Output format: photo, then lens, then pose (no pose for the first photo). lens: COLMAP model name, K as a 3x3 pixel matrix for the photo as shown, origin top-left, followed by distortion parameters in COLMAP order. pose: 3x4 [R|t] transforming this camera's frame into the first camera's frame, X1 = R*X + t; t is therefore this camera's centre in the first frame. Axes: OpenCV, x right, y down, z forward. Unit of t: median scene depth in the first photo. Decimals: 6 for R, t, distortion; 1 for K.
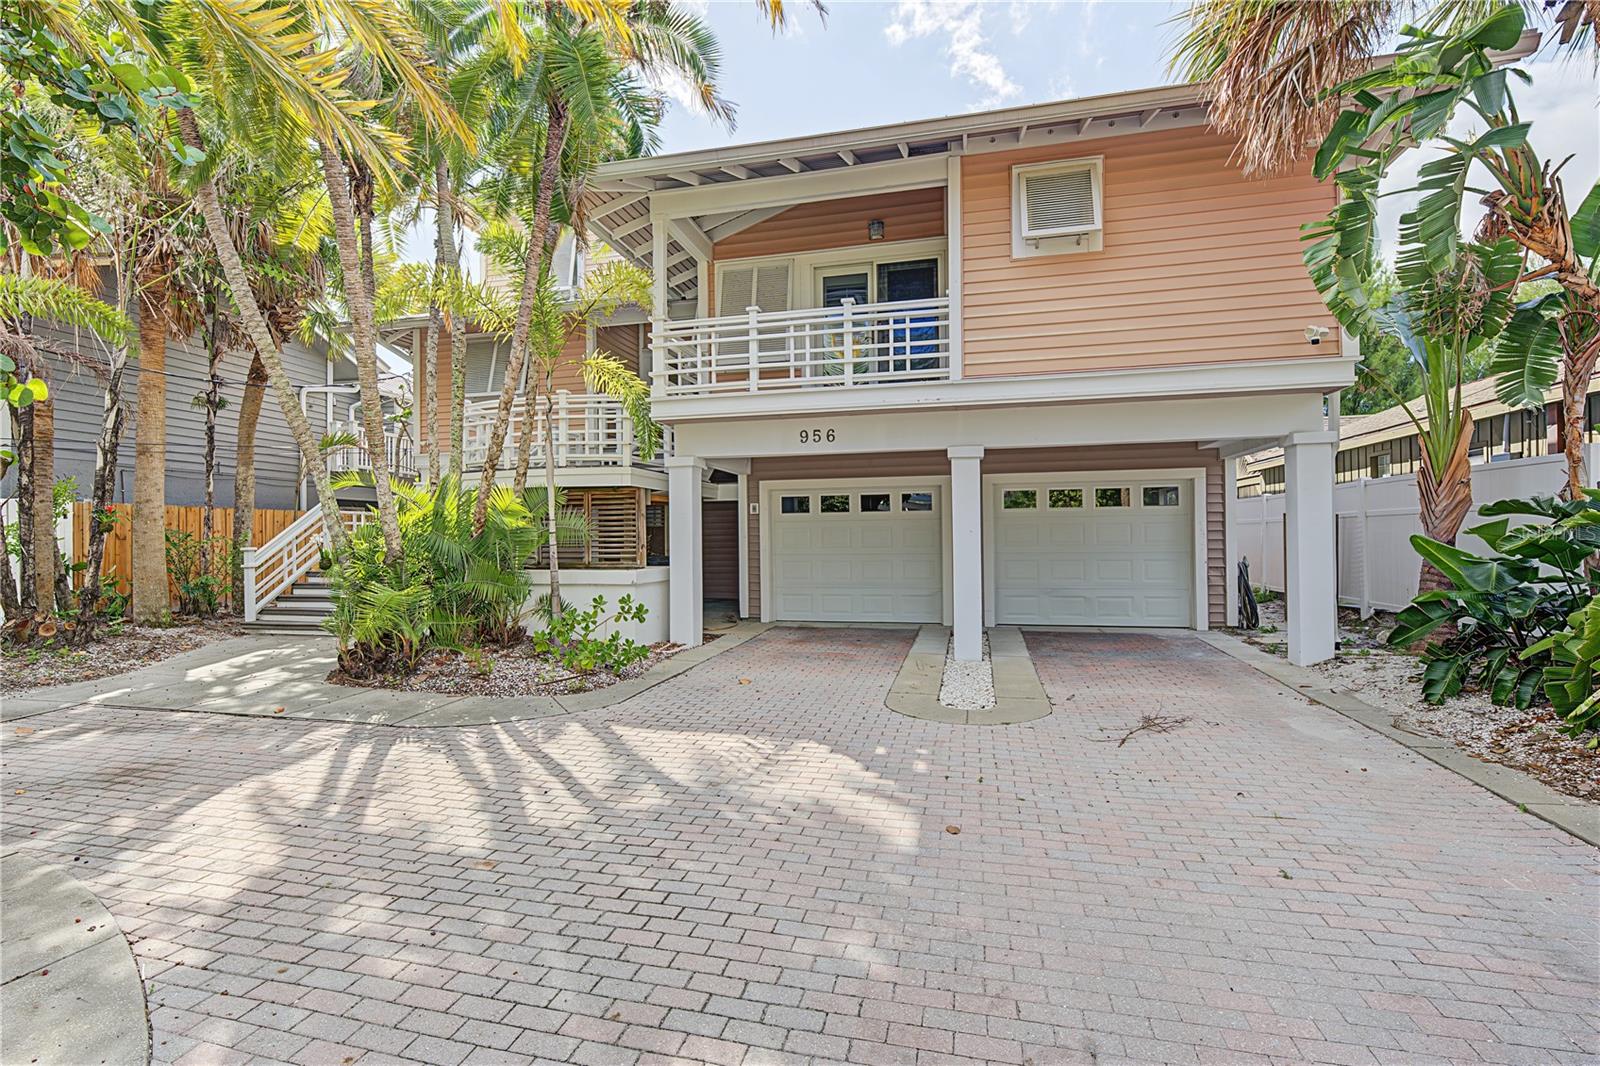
lens RADIAL K [[743.4, 0, 800.0], [0, 743.4, 533.0], [0, 0, 1]] dist [-0.001308, 0.000097]
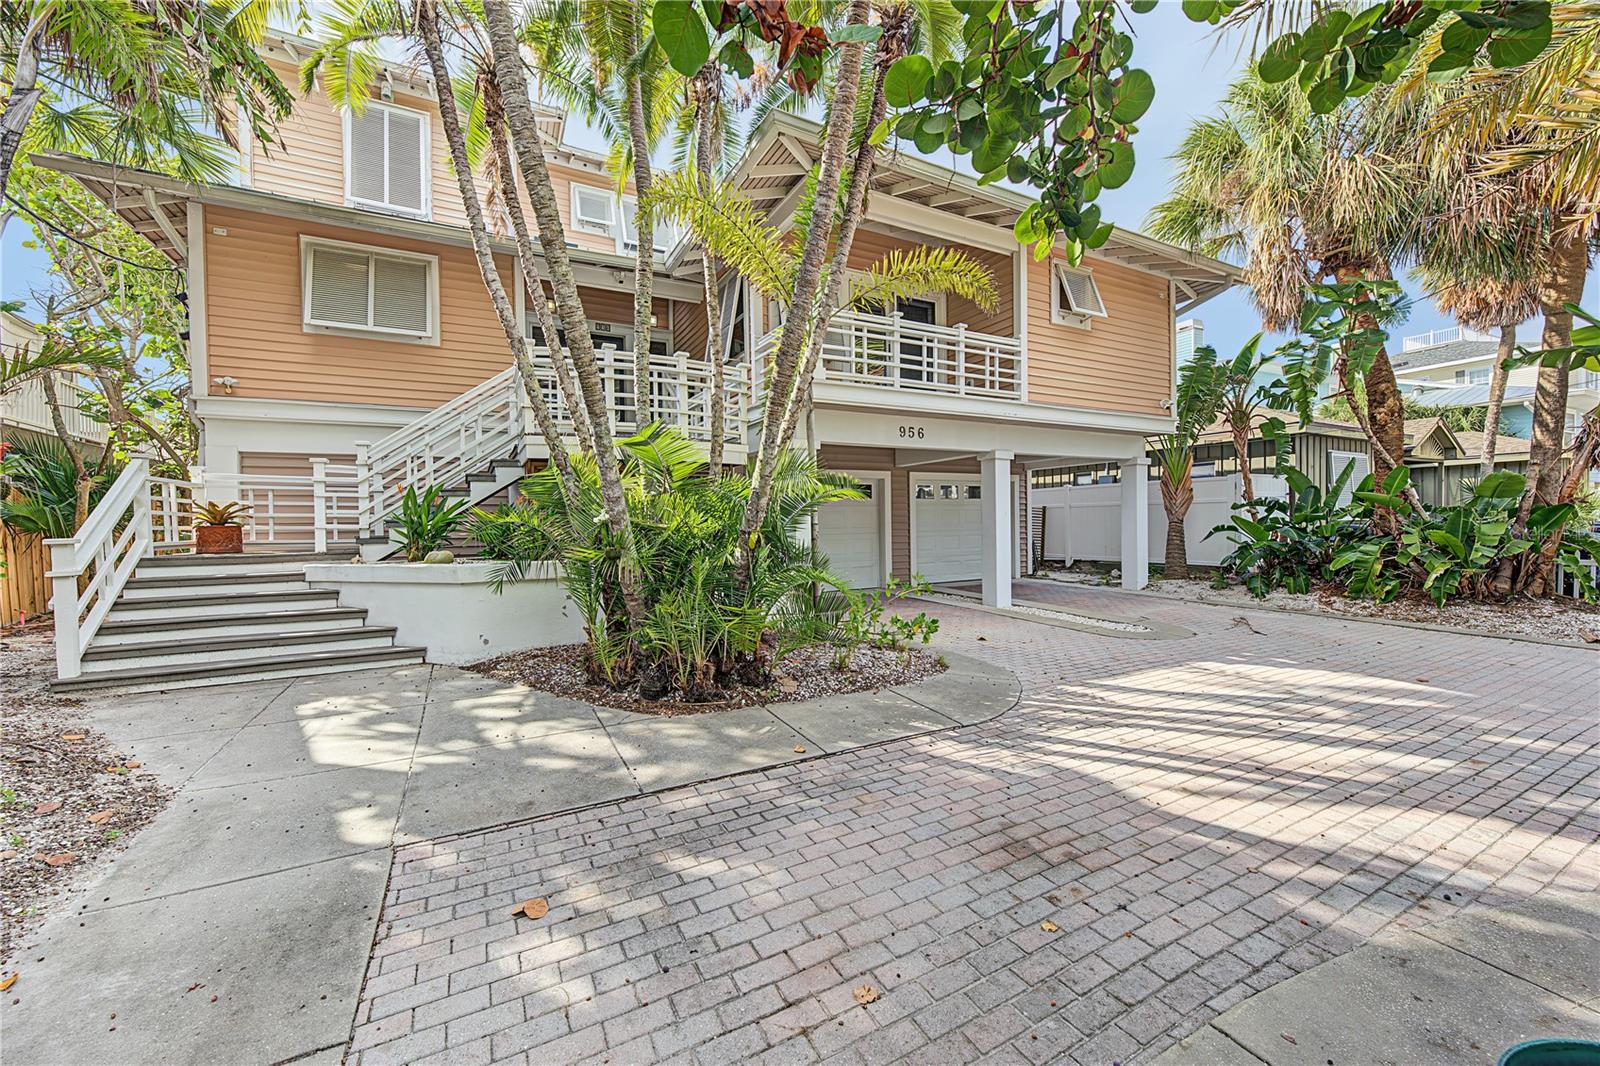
lens RADIAL K [[614.3, 0, 800.0], [0, 614.3, 533.0], [0, 0, 1]] dist [-0.001384, -0.000168]
pose [[0.745555, -0.014231, 0.666292, -0.902876], [0.005053, 0.999864, 0.015701, 0.016131], [-0.666425, -0.008339, 0.745525, 0.458046]]
